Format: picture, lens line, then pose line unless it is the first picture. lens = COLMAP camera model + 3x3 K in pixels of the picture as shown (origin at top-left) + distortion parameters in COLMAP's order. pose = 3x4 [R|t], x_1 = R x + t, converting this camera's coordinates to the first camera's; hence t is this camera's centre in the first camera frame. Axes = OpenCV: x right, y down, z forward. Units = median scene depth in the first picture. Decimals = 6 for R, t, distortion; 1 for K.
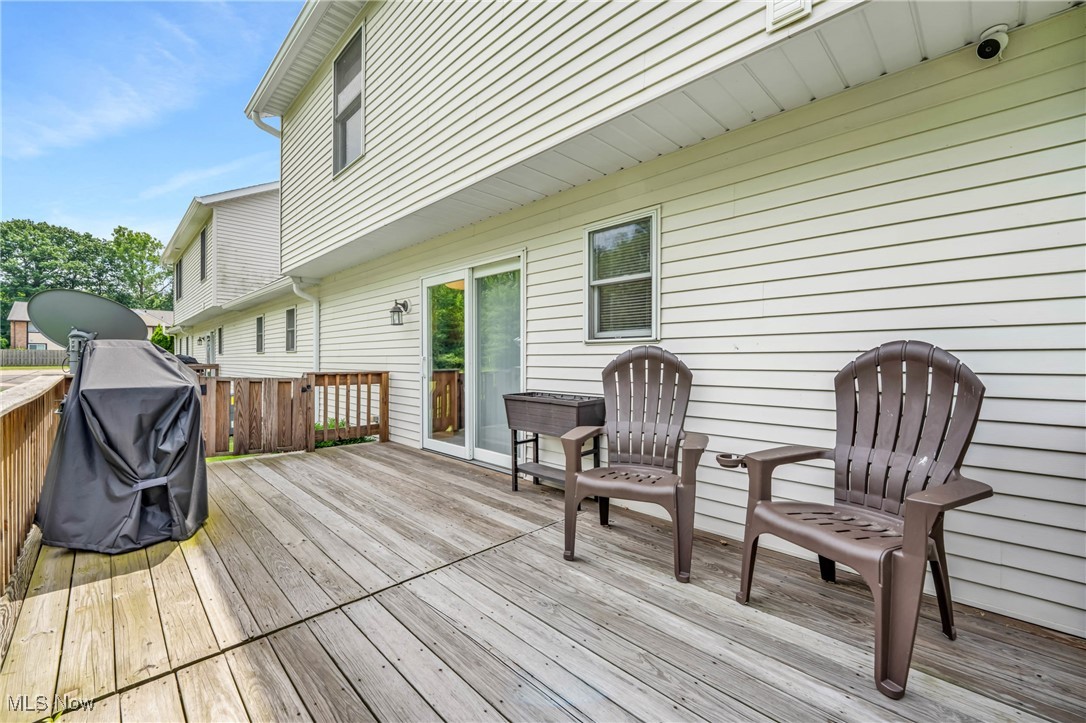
lens RADIAL K [[449.2, 0, 543.5], [0, 449.2, 356.9], [0, 0, 1]] dist [0.003479, 0.000025]
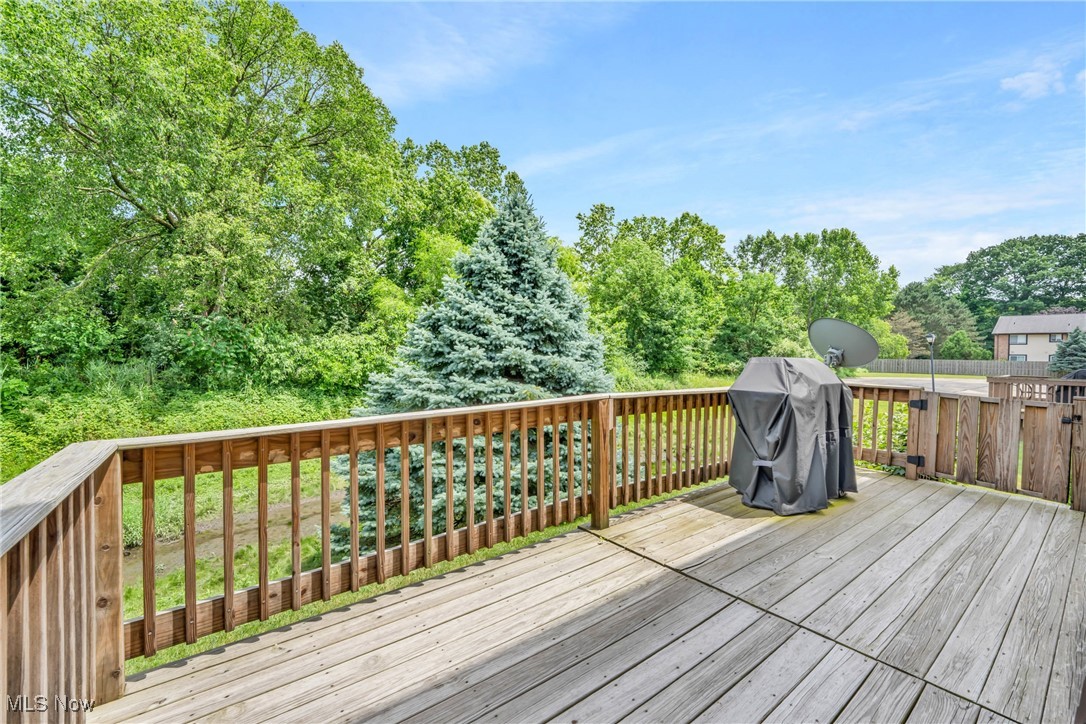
lens RADIAL K [[449.2, 0, 544.2], [0, 449.2, 363.2], [0, 0, 1]] dist [0.003479, 0.000025]
pose [[-0.107096, 0.007823, -0.994218, 0.295738], [-0.017808, 0.999794, 0.009785, -0.011545], [0.994089, 0.018753, -0.106935, 0.267464]]
